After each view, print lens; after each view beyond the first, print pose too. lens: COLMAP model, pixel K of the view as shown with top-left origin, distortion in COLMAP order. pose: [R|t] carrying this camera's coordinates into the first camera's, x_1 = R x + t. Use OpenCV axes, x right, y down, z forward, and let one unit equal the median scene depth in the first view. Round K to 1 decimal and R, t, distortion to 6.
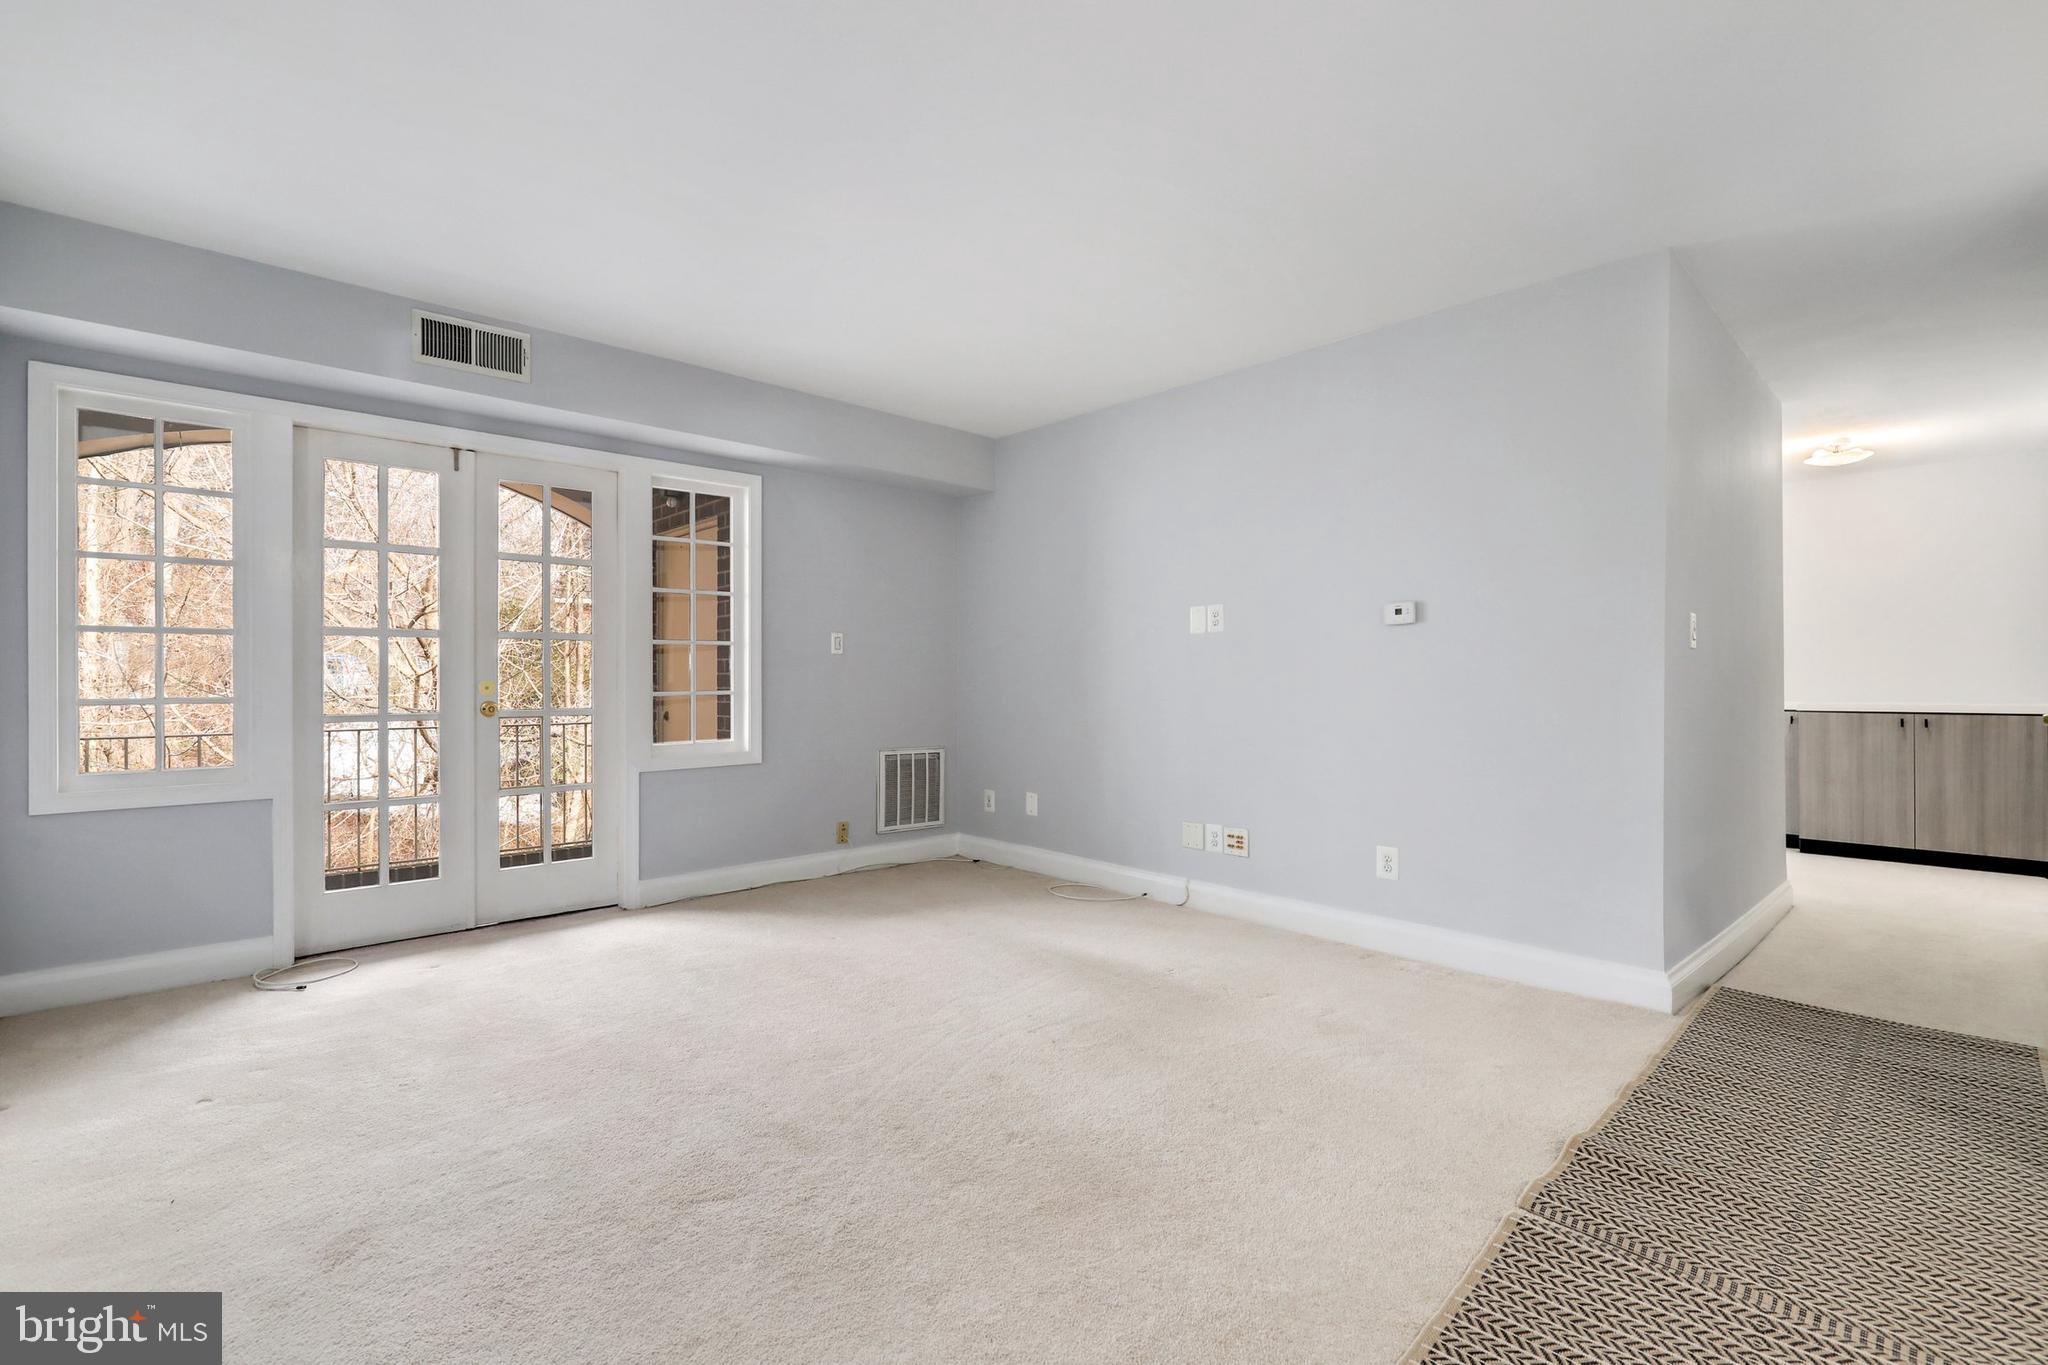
lens RADIAL K [[939.0, 0, 1024.0], [0, 939.0, 684.8], [0, 0, 1]] dist [0.001456, -0.000679]
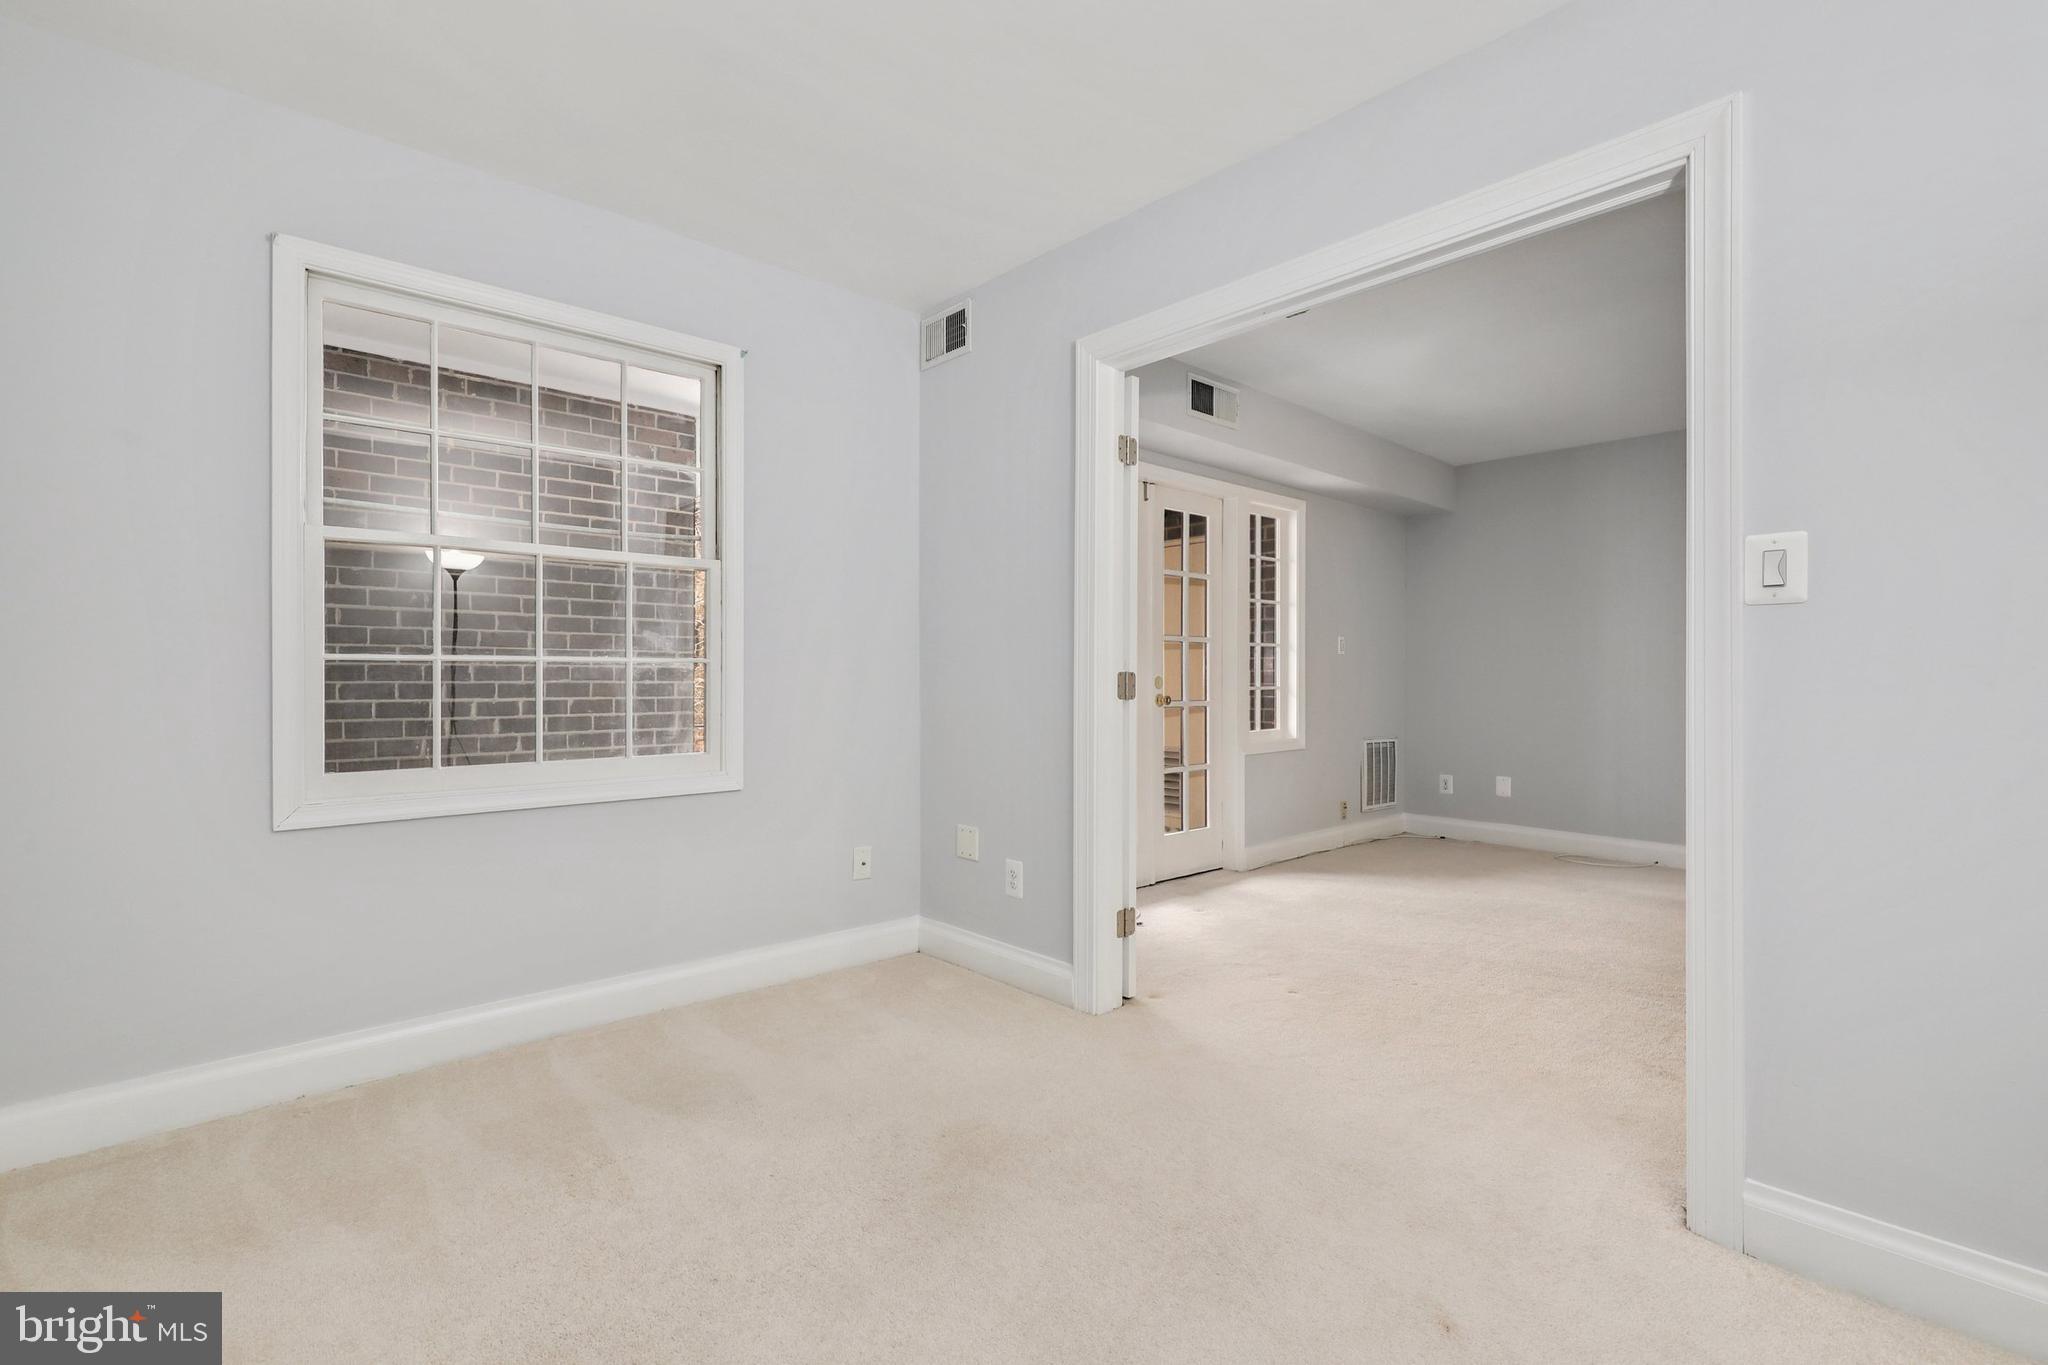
lens RADIAL K [[939.0, 0, 1025.7], [0, 939.0, 691.6], [0, 0, 1]] dist [0.001456, -0.000679]
pose [[0.999923, 0.003333, -0.011943, -0.570685], [-0.003229, 0.999956, 0.008769, 0.003398], [0.011972, -0.008730, 0.999890, -0.152608]]
